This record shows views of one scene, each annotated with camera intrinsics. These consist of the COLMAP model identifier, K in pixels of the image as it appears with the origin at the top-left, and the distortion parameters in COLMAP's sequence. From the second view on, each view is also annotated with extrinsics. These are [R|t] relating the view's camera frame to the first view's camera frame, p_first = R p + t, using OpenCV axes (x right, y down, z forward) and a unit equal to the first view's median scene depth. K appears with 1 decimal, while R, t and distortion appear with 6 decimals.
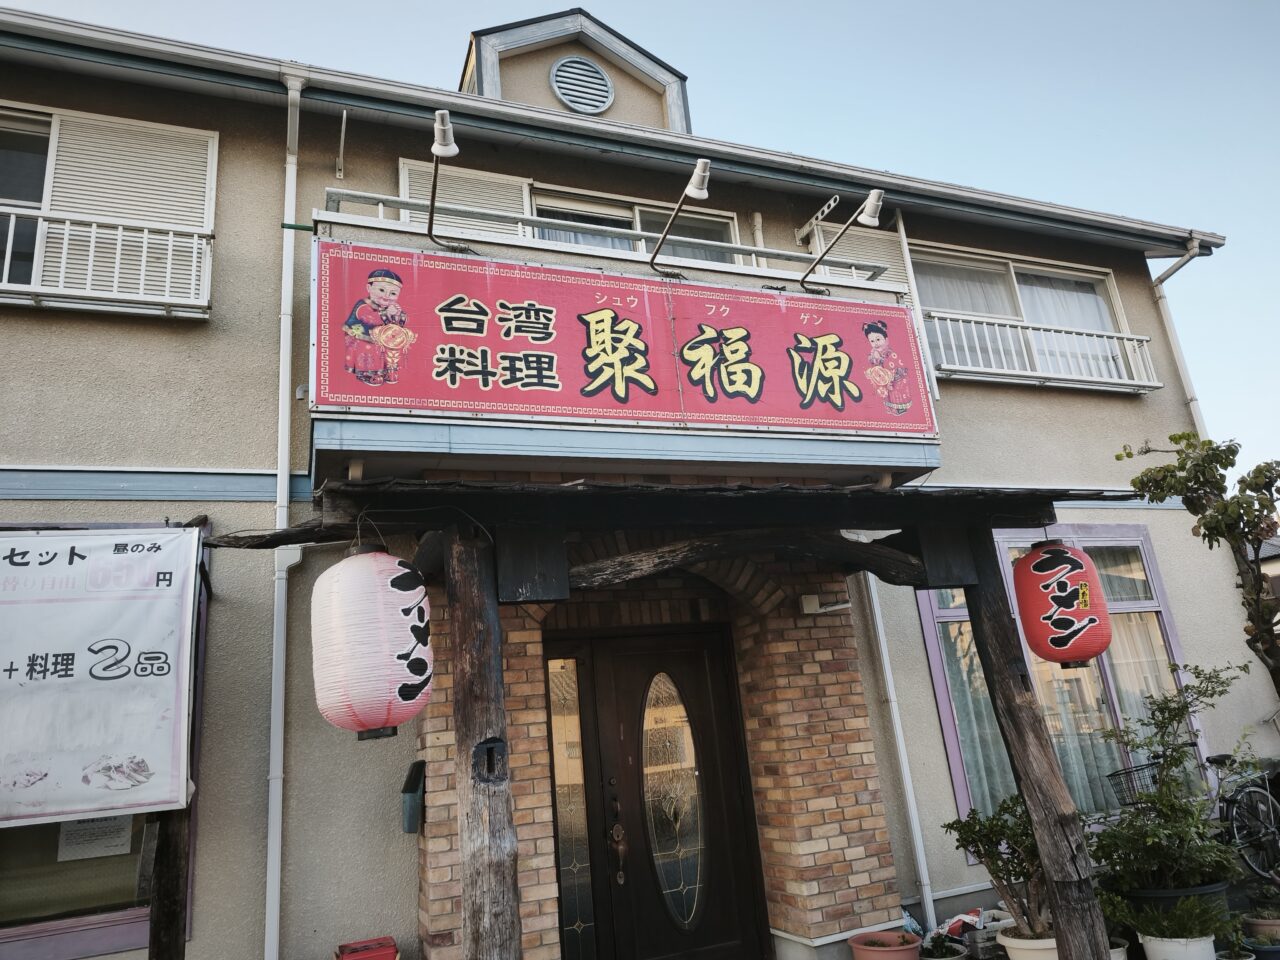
lens RADIAL K [[849.2, 0, 644.0], [0, 849.2, 478.2], [0, 0, 1]] dist [0.050533, -0.072169]
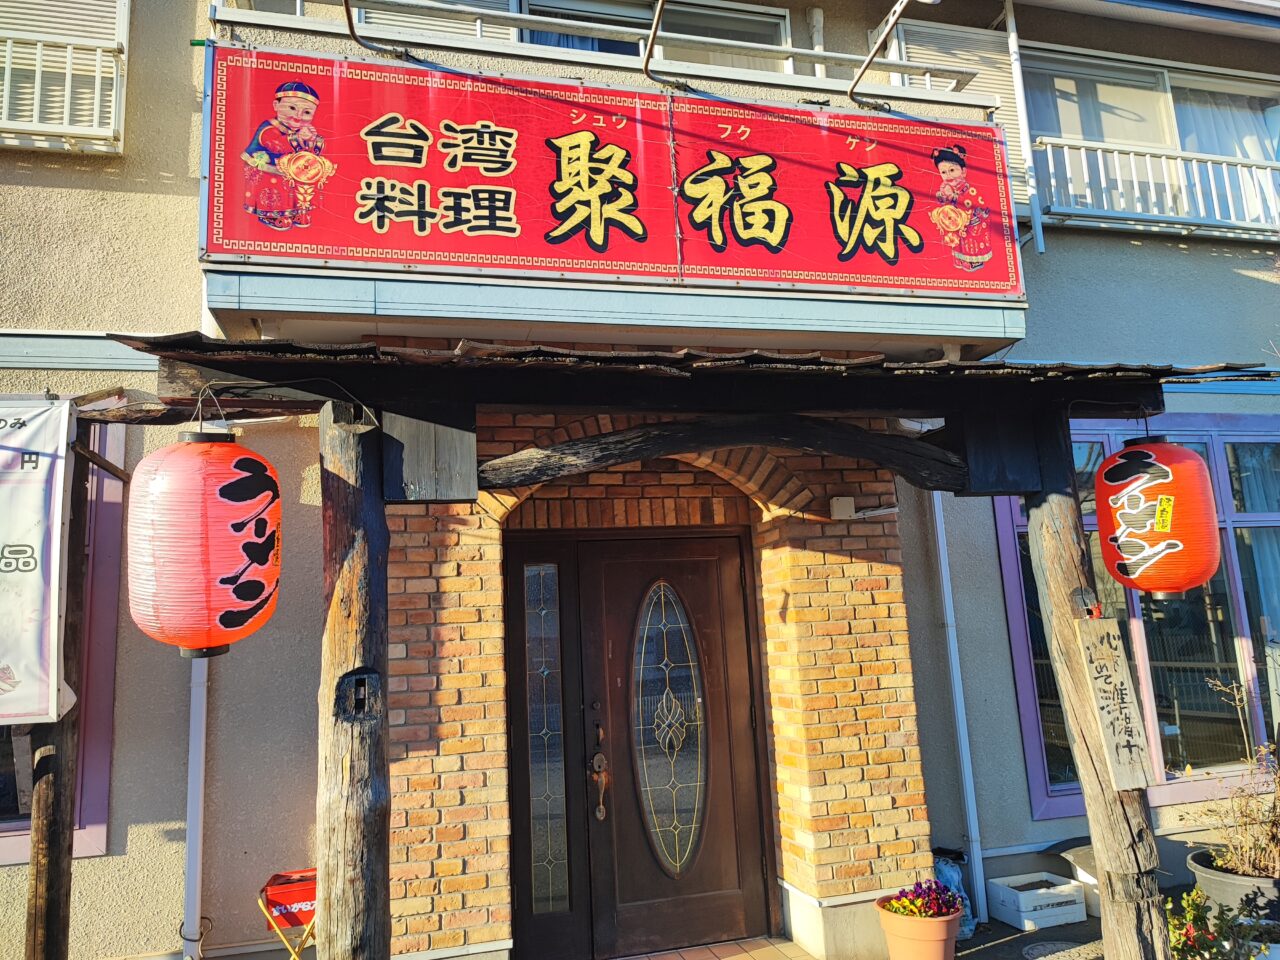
lens RADIAL K [[919.7, 0, 646.5], [0, 919.7, 473.1], [0, 0, 1]] dist [0.007404, 0.003778]
pose [[0.992395, 0.025323, -0.120460, 0.123898], [-0.009573, 0.991523, 0.129575, 0.004014], [0.122720, -0.127437, 0.984225, 0.130475]]
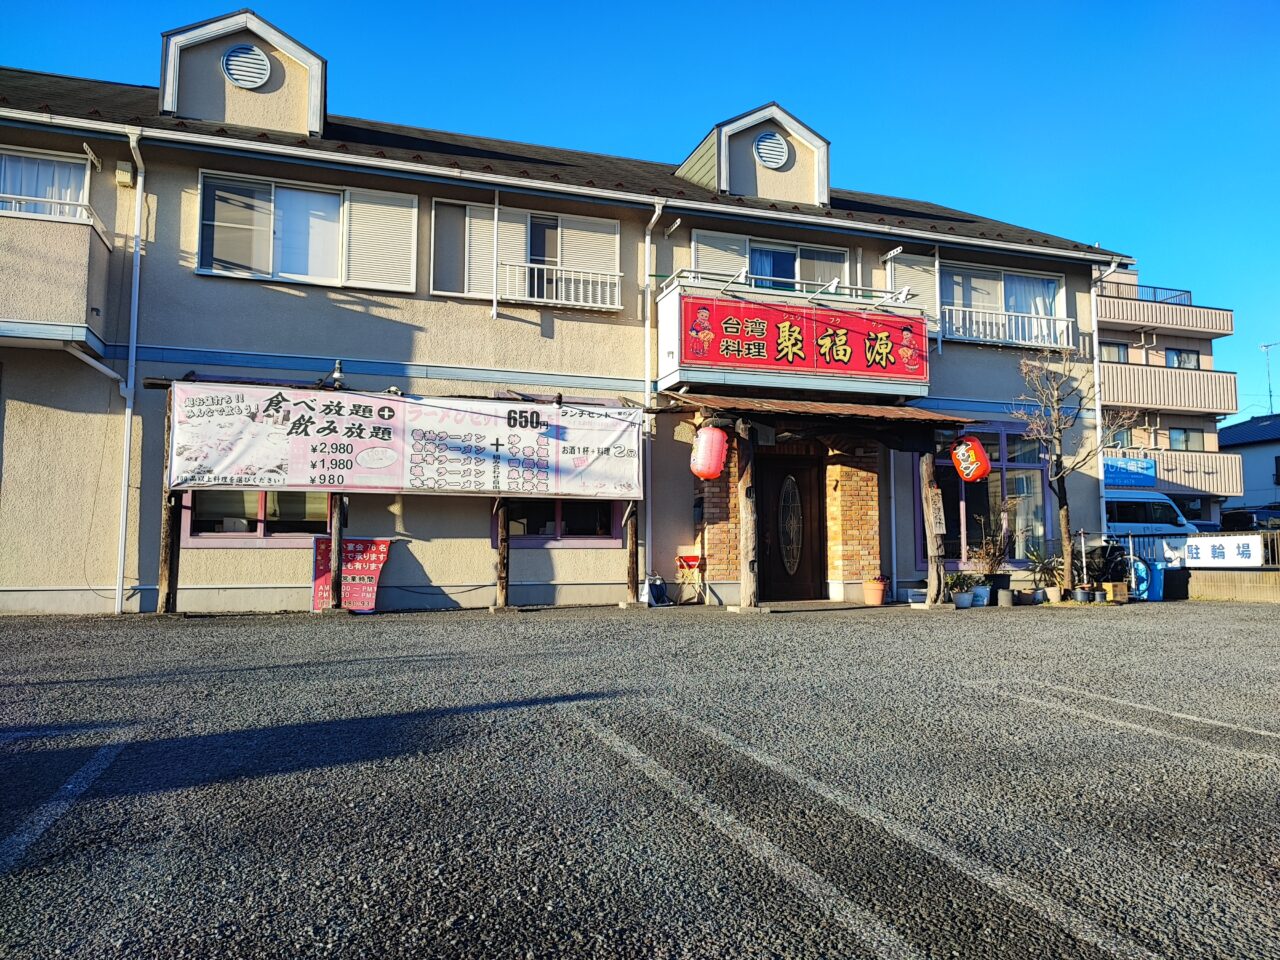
lens RADIAL K [[849.2, 0, 644.0], [0, 849.2, 478.2], [0, 0, 1]] dist [0.050533, -0.072169]
pose [[0.993520, 0.091167, -0.067877, -0.239763], [-0.074770, 0.974012, 0.213799, -0.251357], [0.085604, -0.207339, 0.974517, -1.423096]]
